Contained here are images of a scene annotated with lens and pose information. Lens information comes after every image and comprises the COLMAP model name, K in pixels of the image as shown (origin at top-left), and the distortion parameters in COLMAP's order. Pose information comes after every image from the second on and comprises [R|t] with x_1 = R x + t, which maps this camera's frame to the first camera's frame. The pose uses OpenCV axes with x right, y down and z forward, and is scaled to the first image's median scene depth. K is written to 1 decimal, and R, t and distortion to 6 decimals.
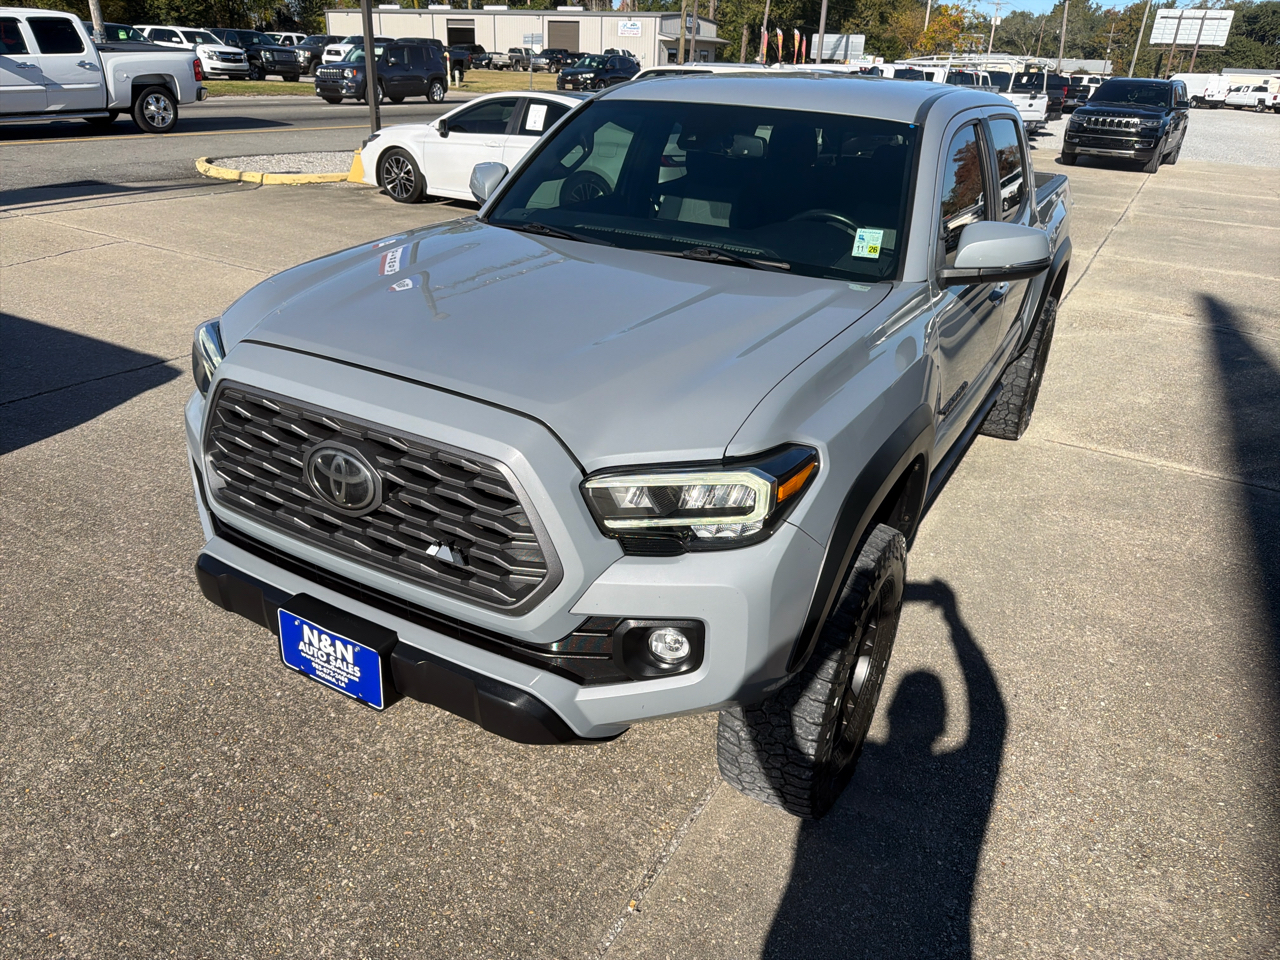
lens RADIAL K [[900.9, 0, 630.5], [0, 900.9, 478.9], [0, 0, 1]] dist [0.024629, -0.031693]
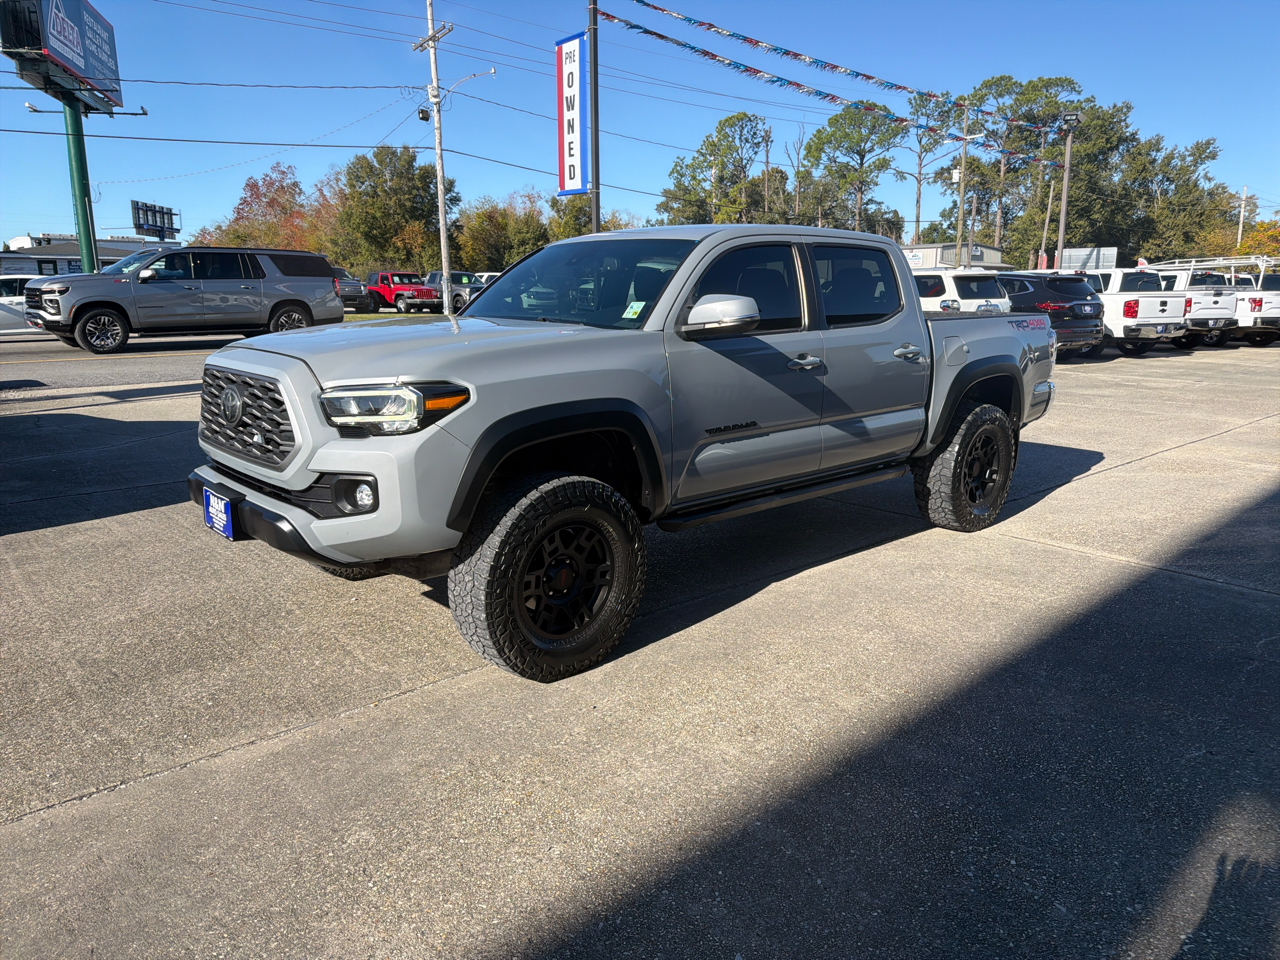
lens RADIAL K [[900.9, 0, 647.0], [0, 900.9, 475.0], [0, 0, 1]] dist [0.024629, -0.031693]
pose [[0.953741, 0.022984, -0.299751, 0.450216], [-0.093144, 0.970601, -0.221941, 0.202234], [0.285837, 0.239594, 0.927842, -0.182435]]
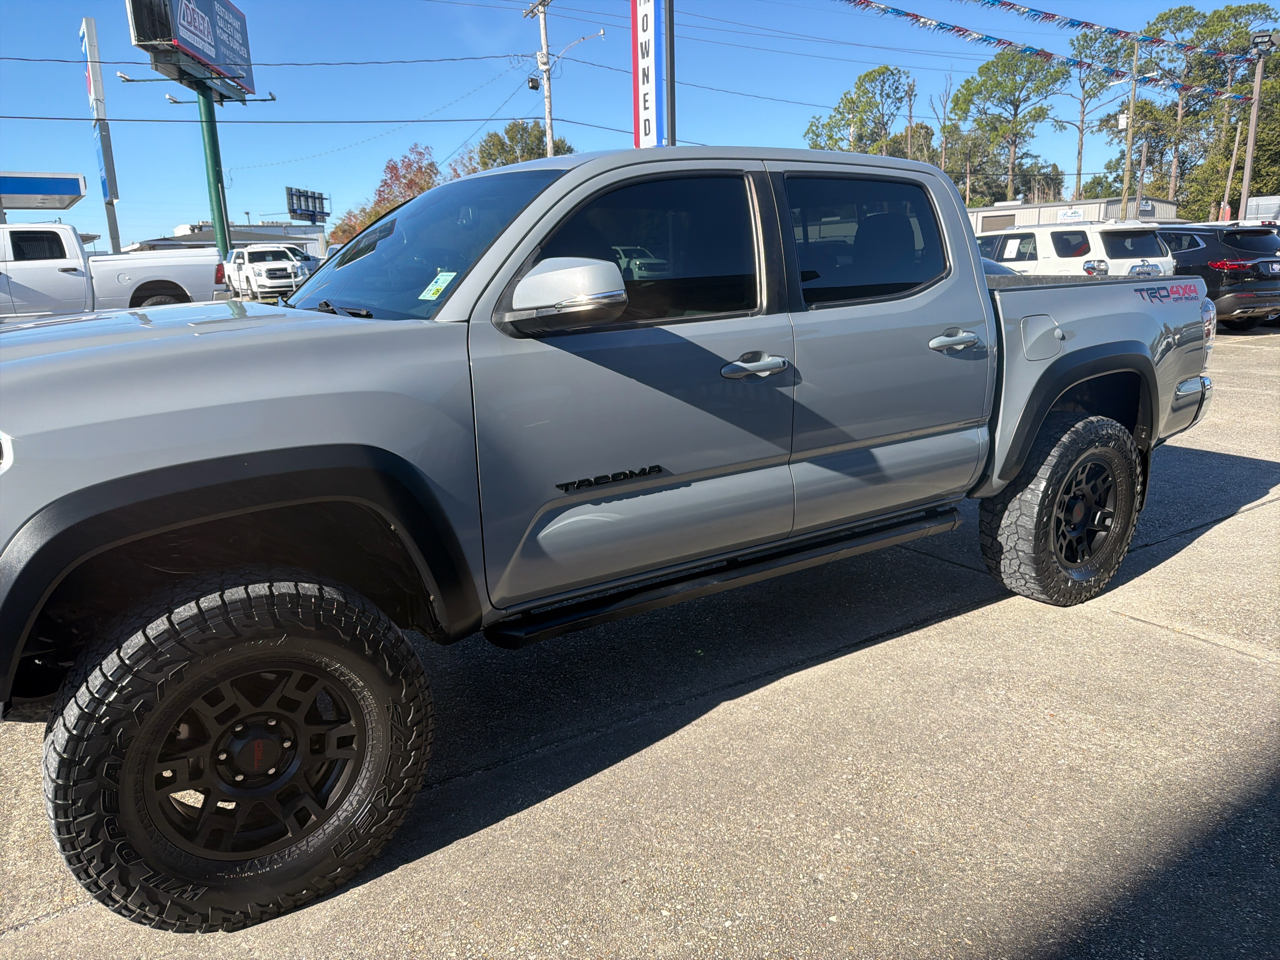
lens RADIAL K [[900.9, 0, 640.5], [0, 900.9, 477.5], [0, 0, 1]] dist [0.024629, -0.031693]
pose [[0.894342, 0.042750, -0.445336, 0.523027], [-0.132364, 0.976144, -0.172113, 0.032385], [0.427354, 0.212874, 0.878665, 0.208511]]
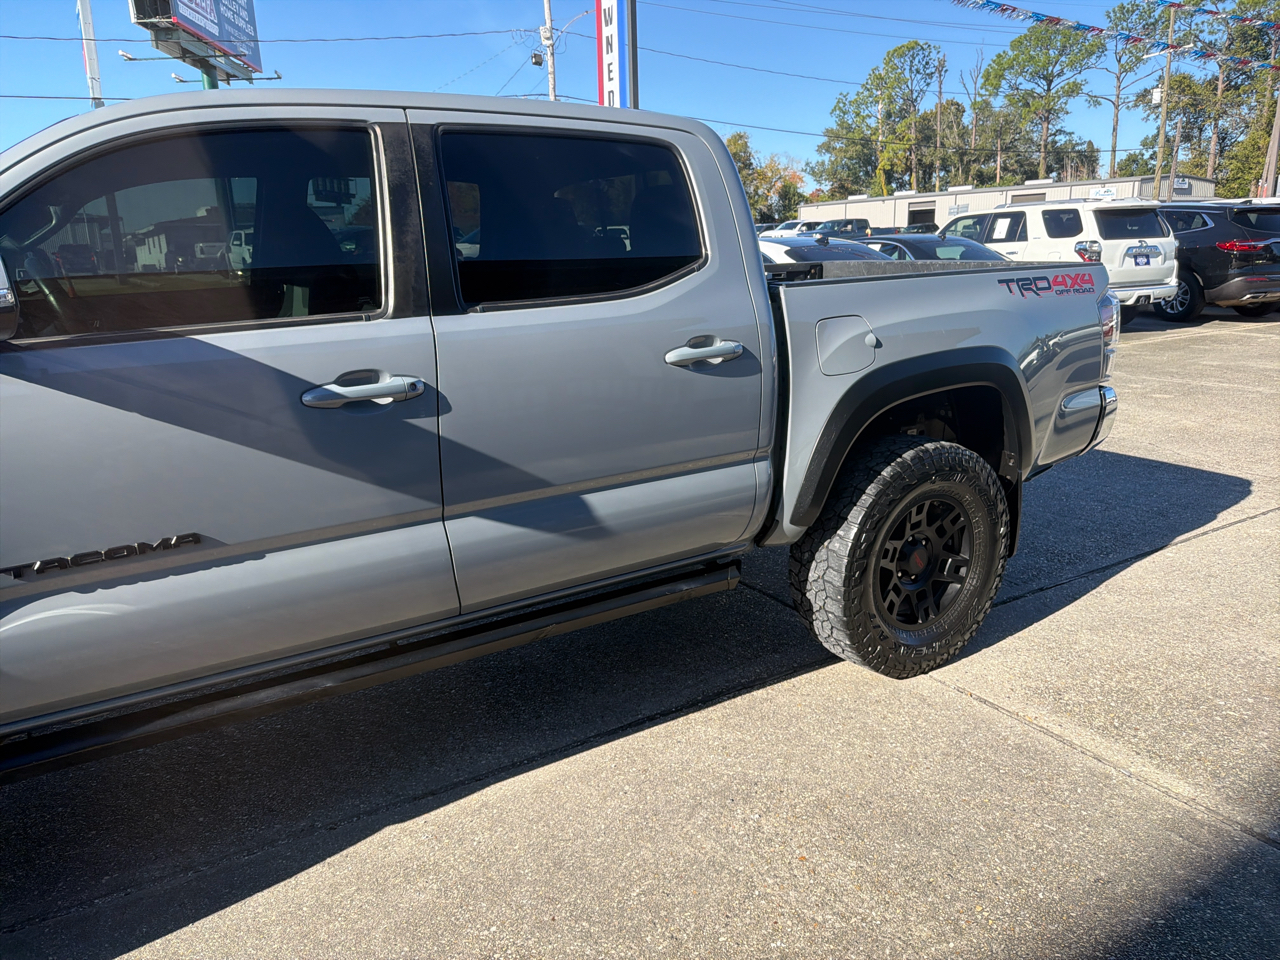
lens RADIAL K [[900.9, 0, 642.3], [0, 900.9, 472.7], [0, 0, 1]] dist [0.024629, -0.031693]
pose [[0.879462, 0.055921, -0.472673, 0.652276], [-0.144243, 0.977688, -0.152712, -0.071814], [0.453586, 0.202484, 0.867905, 0.452733]]
